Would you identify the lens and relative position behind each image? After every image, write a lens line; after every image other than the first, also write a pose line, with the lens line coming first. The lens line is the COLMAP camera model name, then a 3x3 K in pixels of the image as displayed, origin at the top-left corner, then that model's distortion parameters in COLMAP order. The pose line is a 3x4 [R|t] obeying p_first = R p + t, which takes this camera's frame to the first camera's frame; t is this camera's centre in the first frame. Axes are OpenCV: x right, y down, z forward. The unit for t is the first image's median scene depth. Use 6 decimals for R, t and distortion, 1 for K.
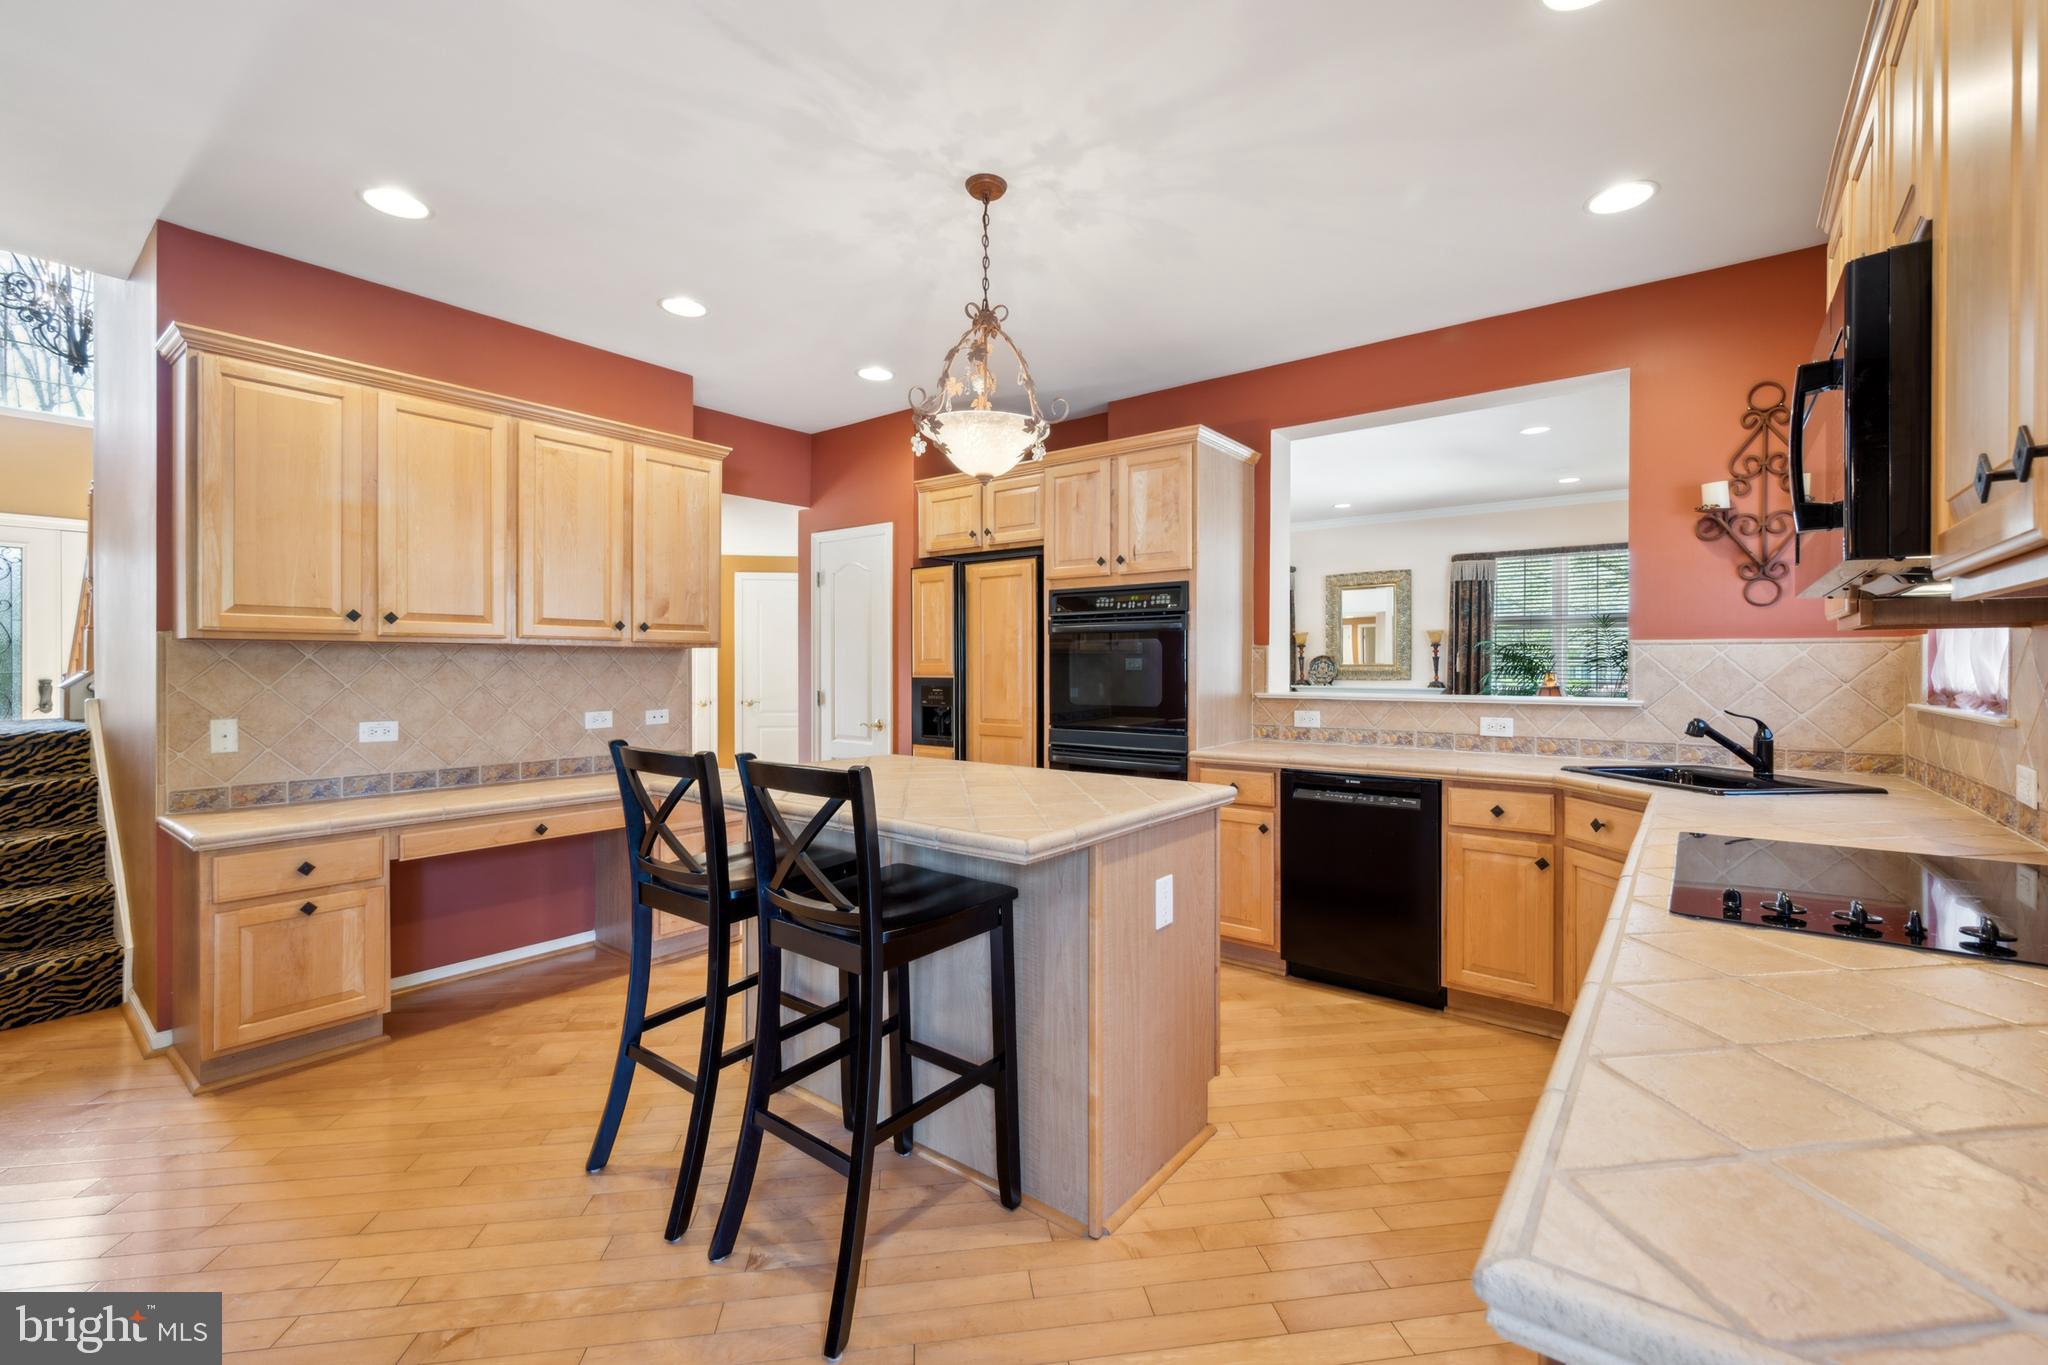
lens RADIAL K [[838.2, 0, 1013.6], [0, 838.2, 666.9], [0, 0, 1]] dist [0.004836, -0.000974]
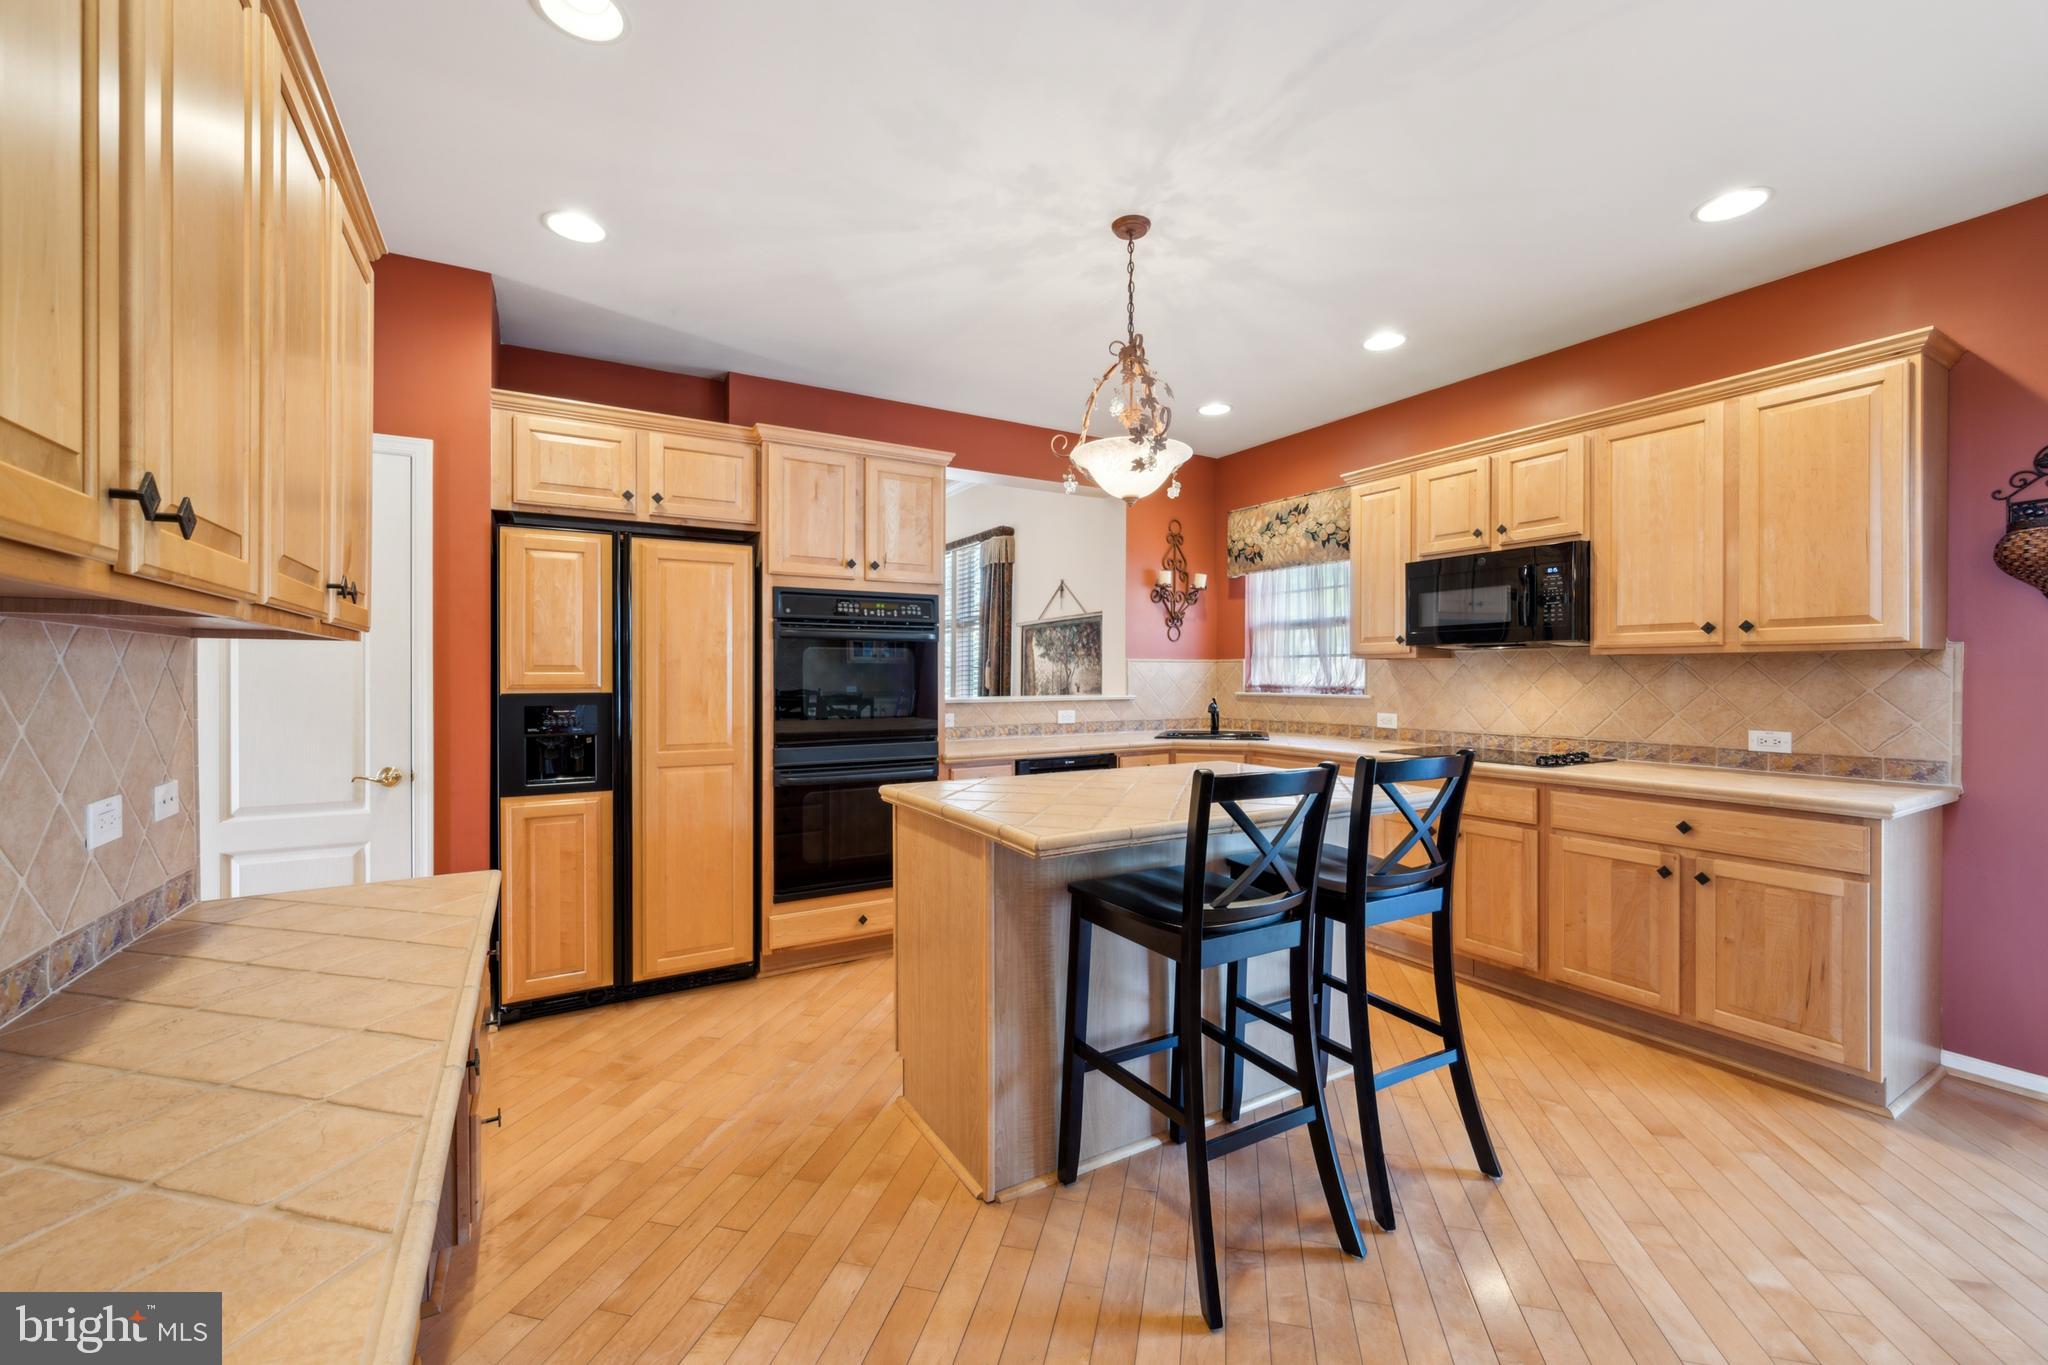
lens RADIAL K [[838.2, 0, 1023.4], [0, 838.2, 684.4], [0, 0, 1]] dist [0.004836, -0.000974]
pose [[0.367319, -0.012993, 0.930004, -0.712083], [0.001413, 0.999909, 0.013412, -0.003209], [-0.930094, -0.003613, 0.367304, 0.482826]]
